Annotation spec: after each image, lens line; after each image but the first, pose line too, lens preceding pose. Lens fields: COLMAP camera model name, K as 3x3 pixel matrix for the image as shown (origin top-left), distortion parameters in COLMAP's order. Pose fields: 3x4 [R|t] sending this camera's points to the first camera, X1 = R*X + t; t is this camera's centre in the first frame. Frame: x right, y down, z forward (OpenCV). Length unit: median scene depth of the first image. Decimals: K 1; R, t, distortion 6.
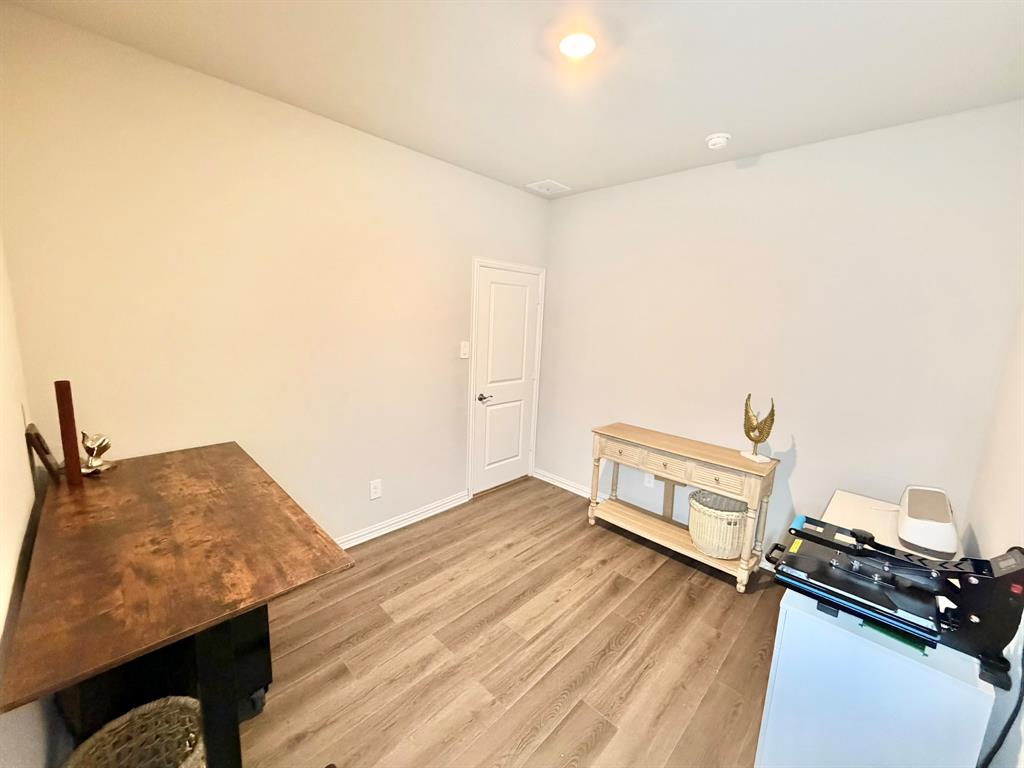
lens RADIAL K [[408.6, 0, 512.0], [0, 408.6, 384.0], [0, 0, 1]] dist [-0.000359, -0.000035]
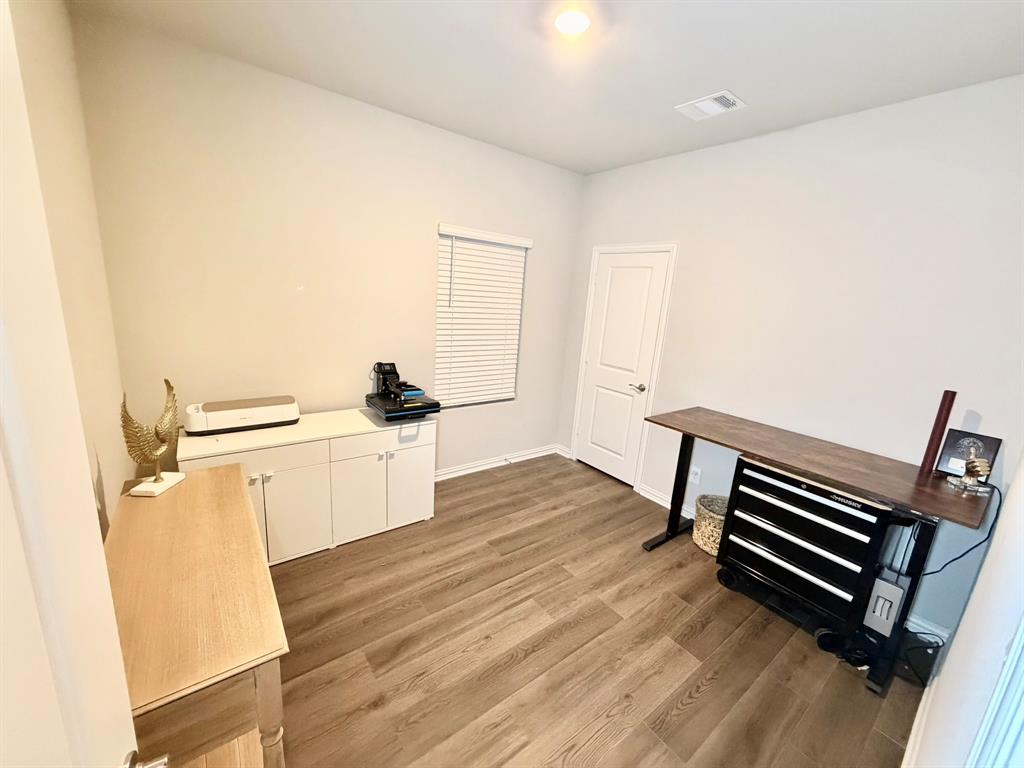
lens RADIAL K [[408.6, 0, 512.0], [0, 408.6, 384.0], [0, 0, 1]] dist [-0.000359, -0.000035]
pose [[-0.982664, -0.138949, 0.122738, 0.035542], [-0.082133, 0.919795, 0.383707, -0.293745], [-0.166209, 0.366974, -0.915262, 1.775996]]
